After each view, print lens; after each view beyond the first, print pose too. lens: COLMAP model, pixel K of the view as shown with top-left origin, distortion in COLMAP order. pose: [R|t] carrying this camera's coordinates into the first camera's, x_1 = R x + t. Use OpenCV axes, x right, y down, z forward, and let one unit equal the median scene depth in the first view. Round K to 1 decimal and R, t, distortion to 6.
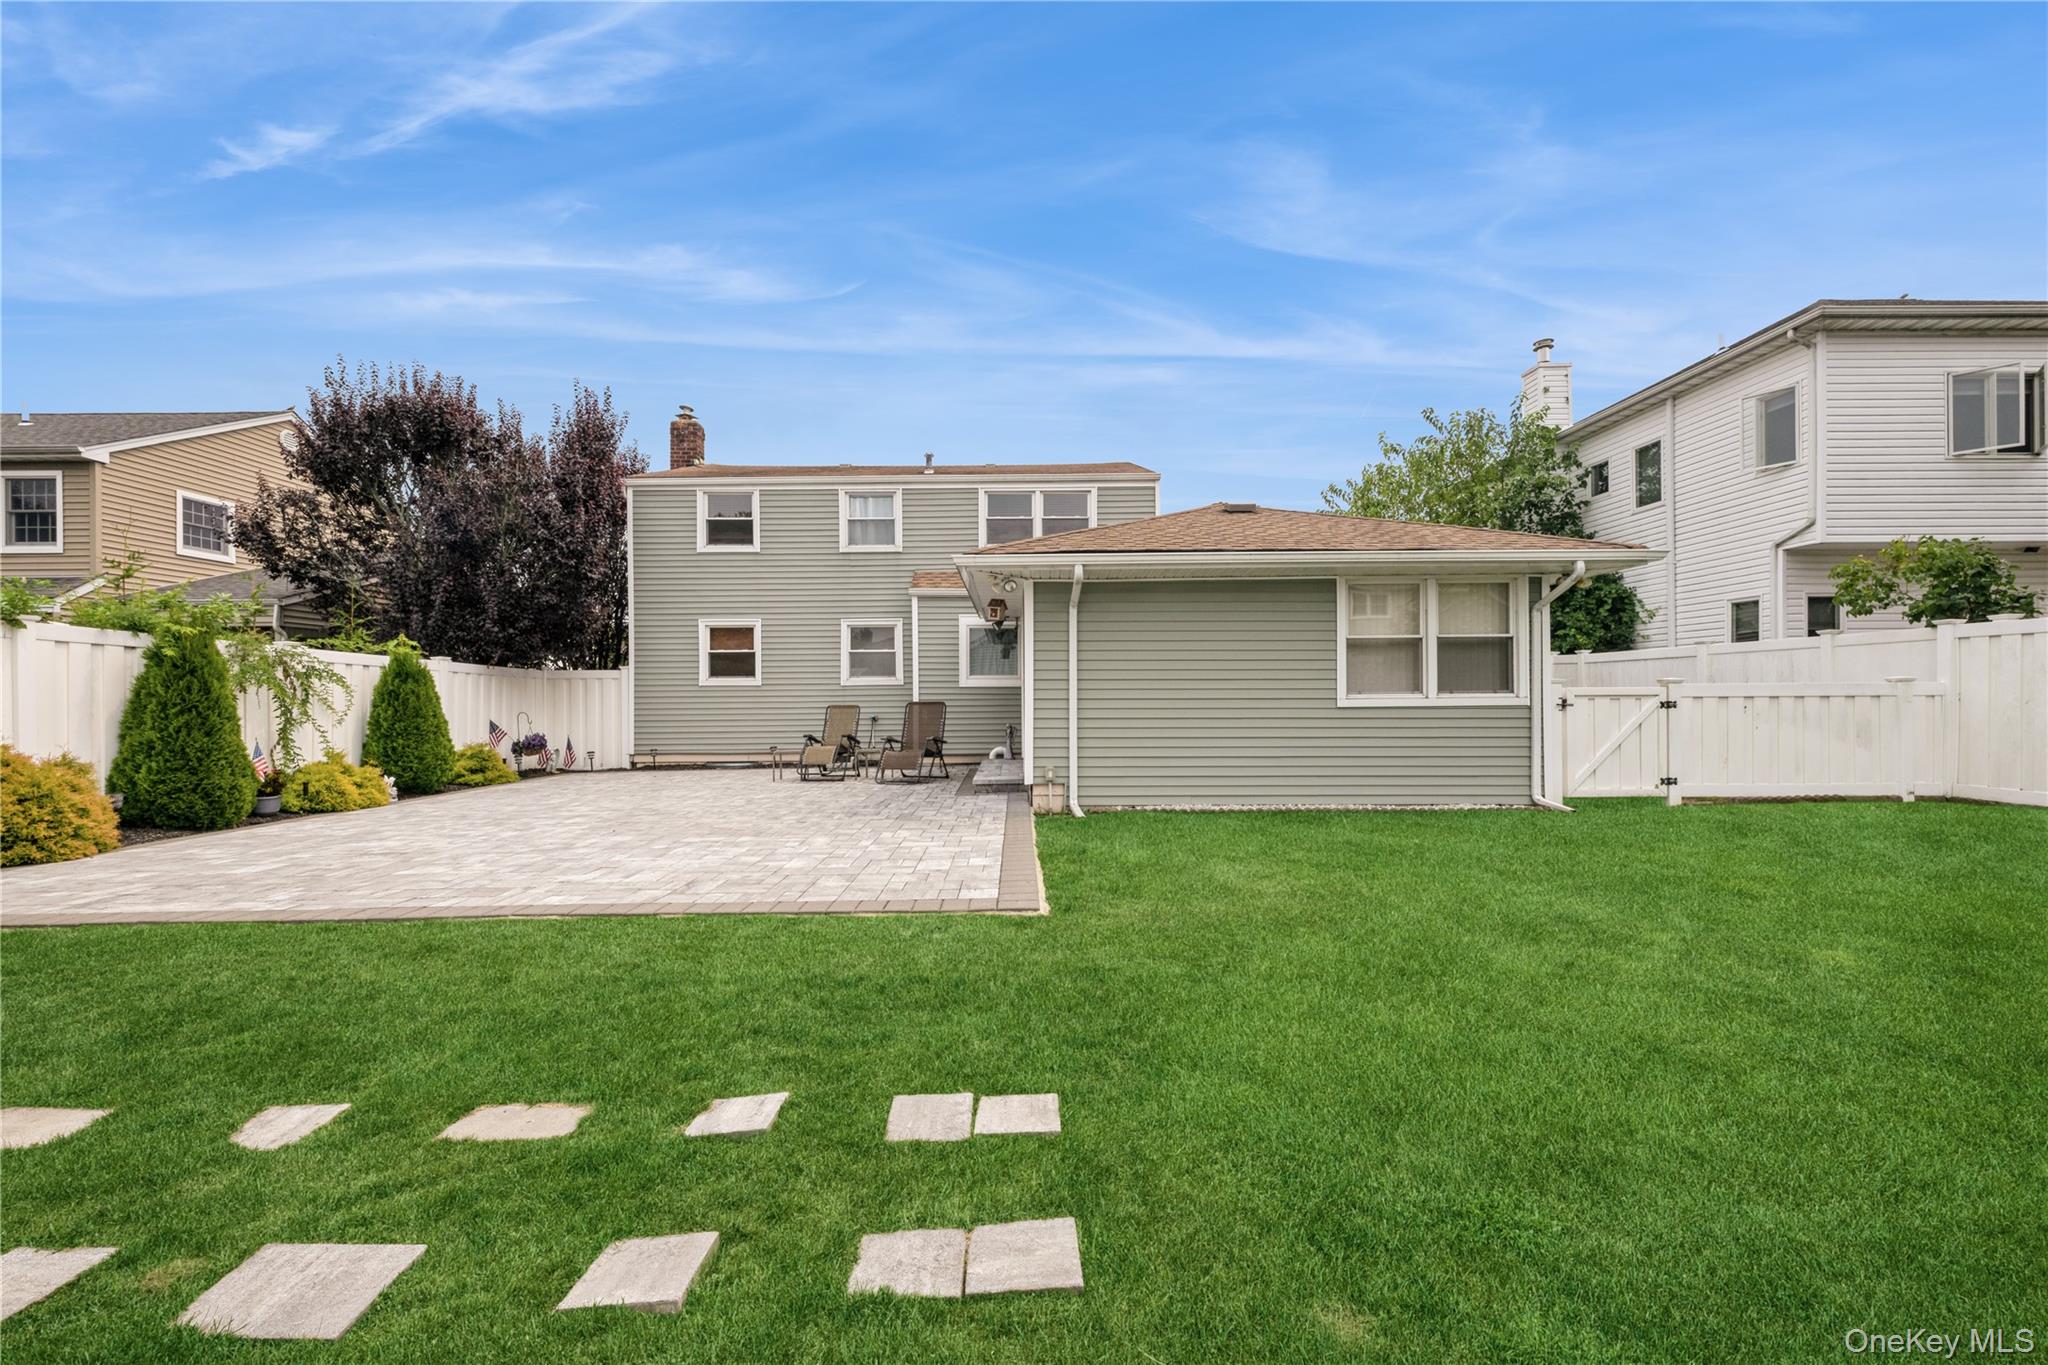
lens RADIAL K [[808.6, 0, 1019.9], [0, 808.6, 694.3], [0, 0, 1]] dist [-0.001737, -0.000261]
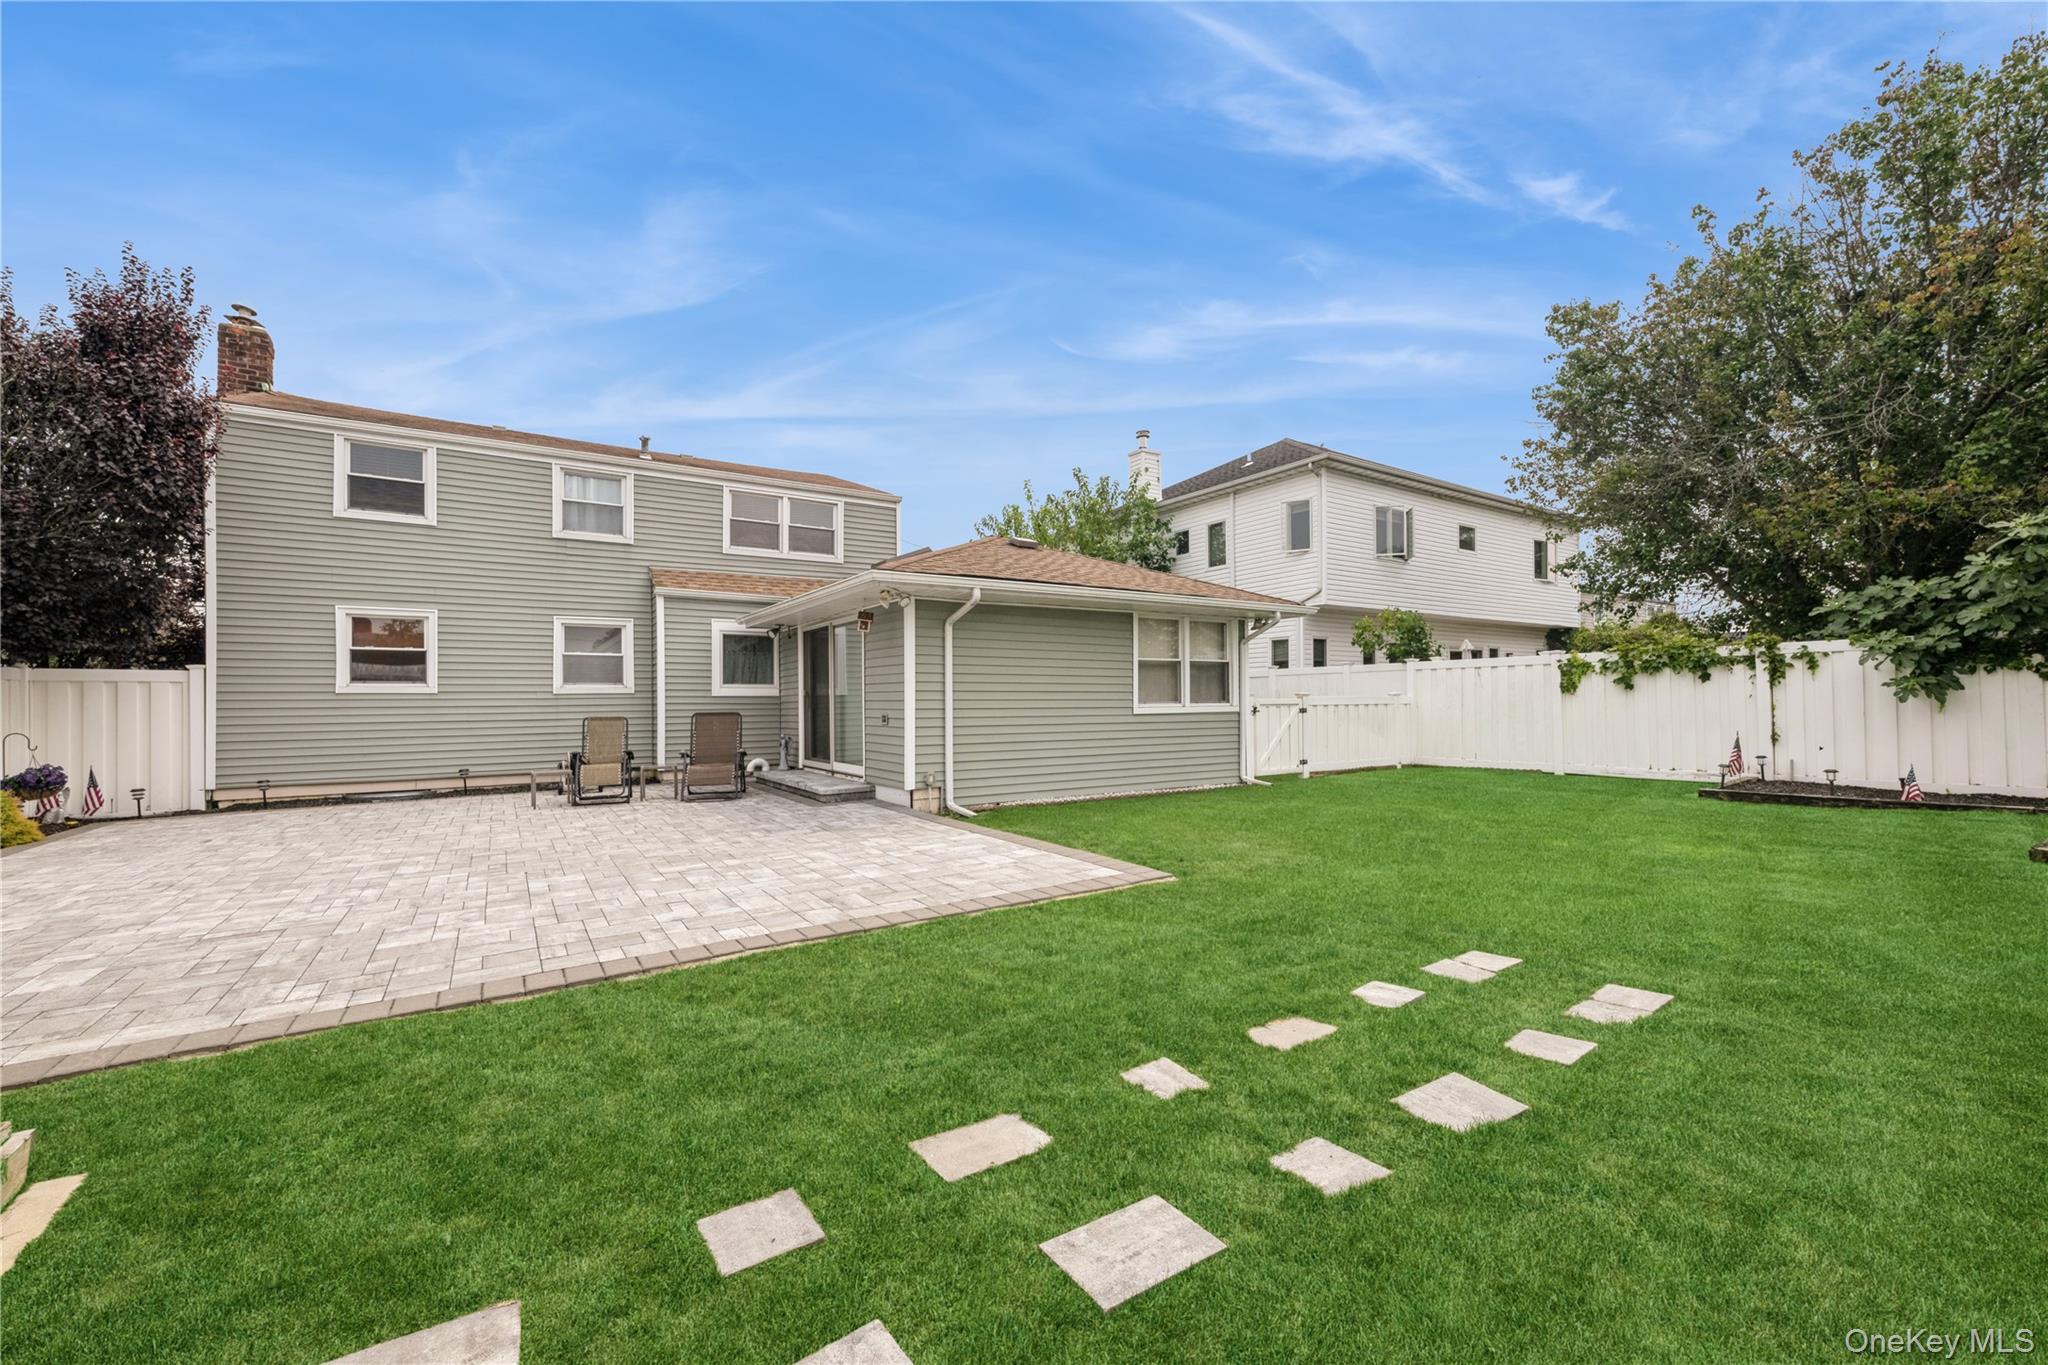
lens RADIAL K [[808.6, 0, 1025.0], [0, 808.6, 694.1], [0, 0, 1]] dist [-0.001737, -0.000261]
pose [[0.837992, 0.004650, 0.545663, -0.310885], [0.000627, 0.999955, -0.009485, -0.002674], [-0.545682, 0.008290, 0.837951, 0.021521]]
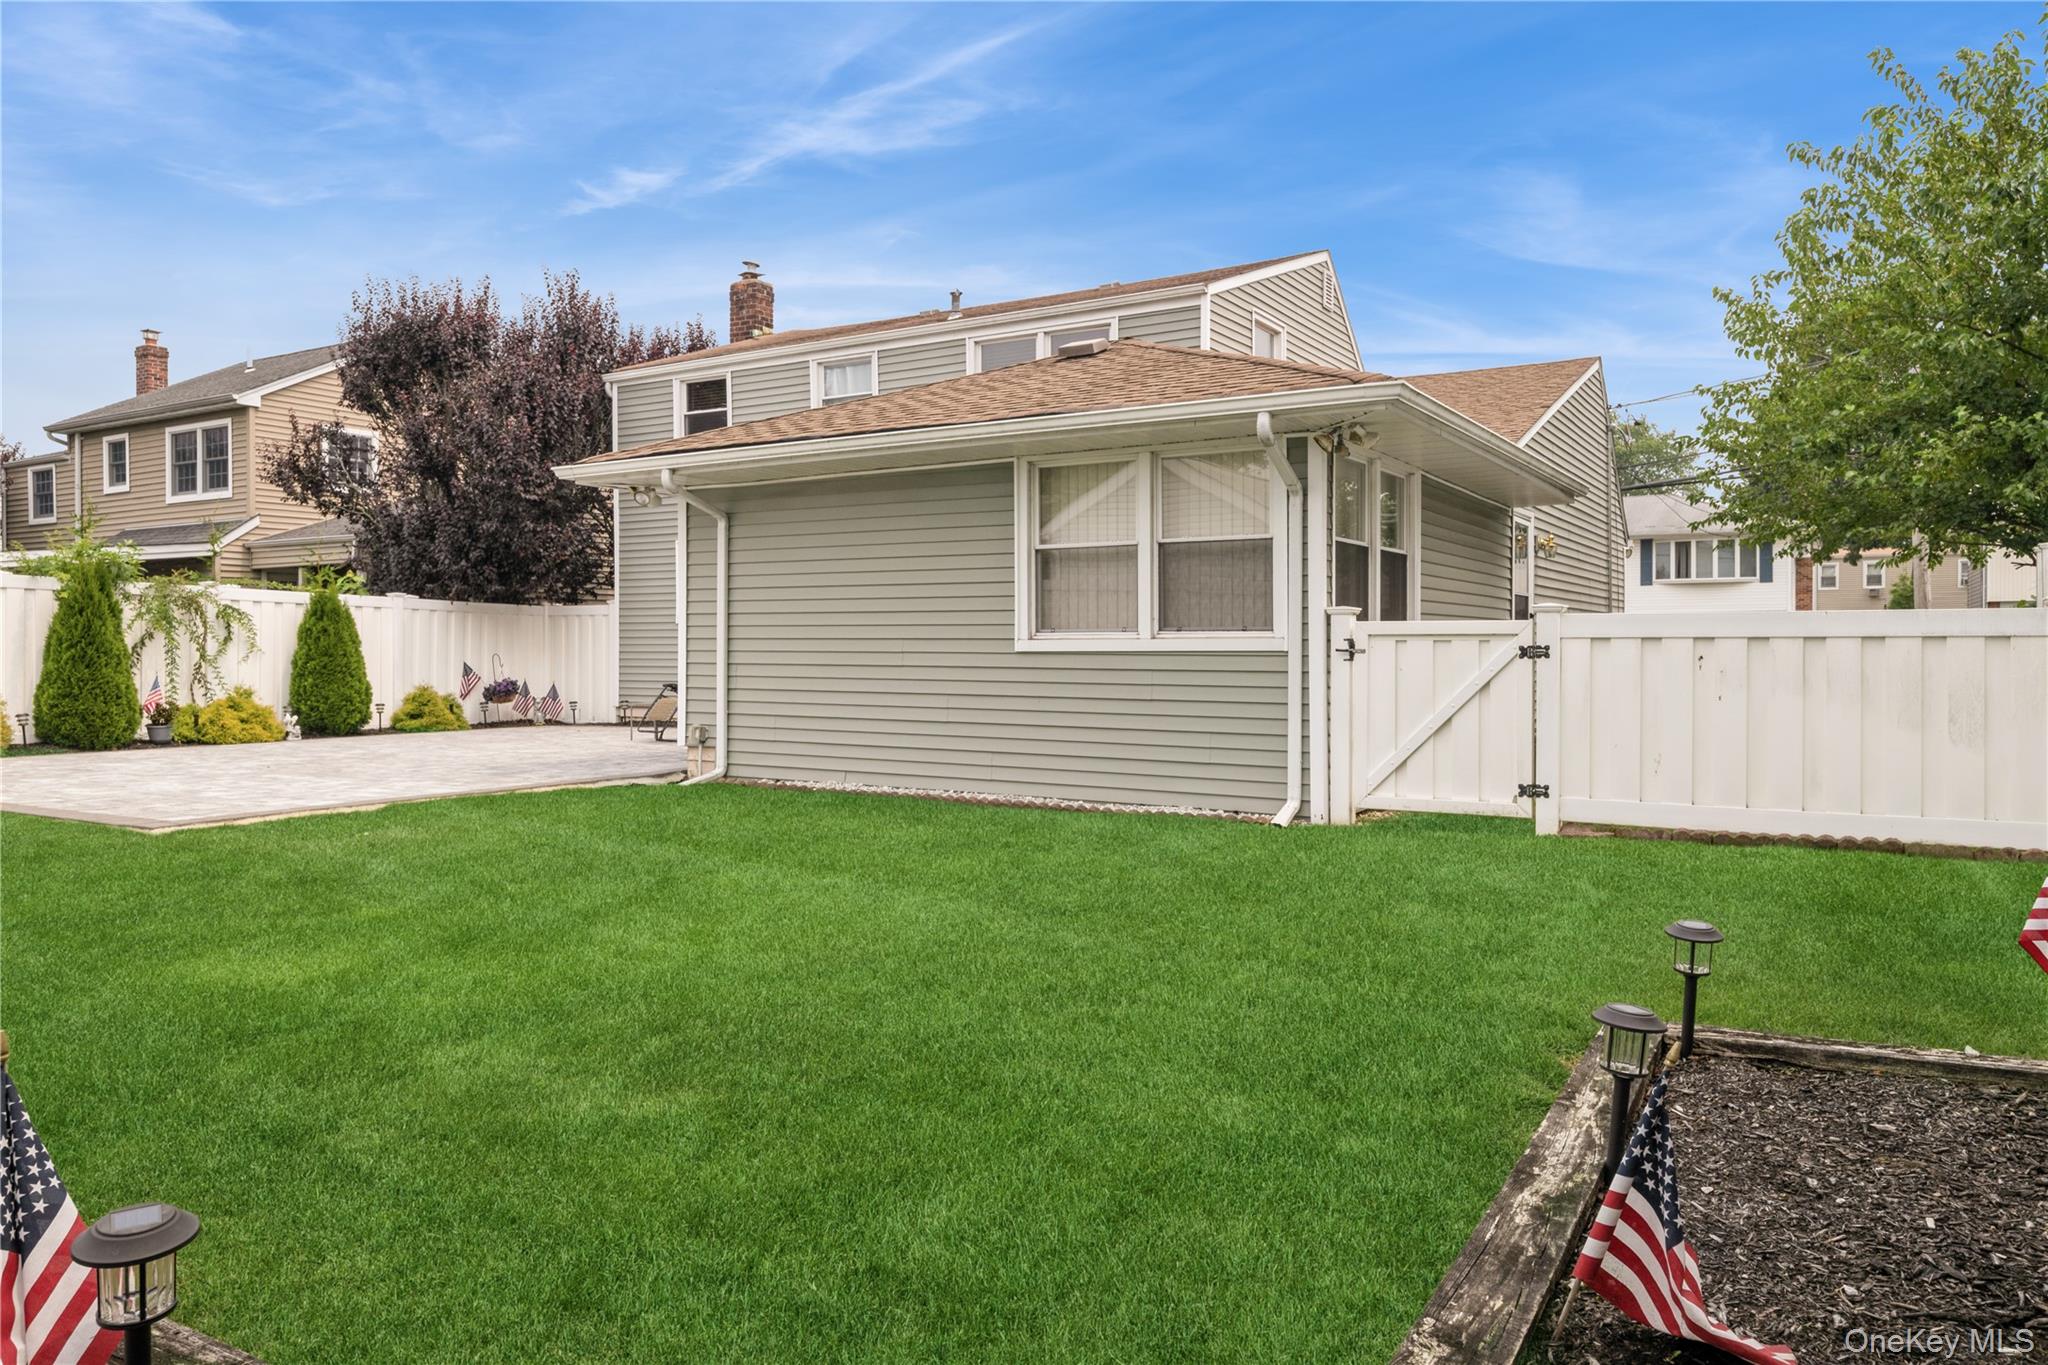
lens RADIAL K [[1372.4, 0, 1026.2], [0, 1372.4, 653.2], [0, 0, 1]] dist [0.005811, -0.011792]
pose [[0.855639, 0.008512, -0.517504, 0.700528], [-0.002959, 0.999929, 0.011556, 0.002723], [0.517565, -0.008356, 0.855603, 0.015214]]
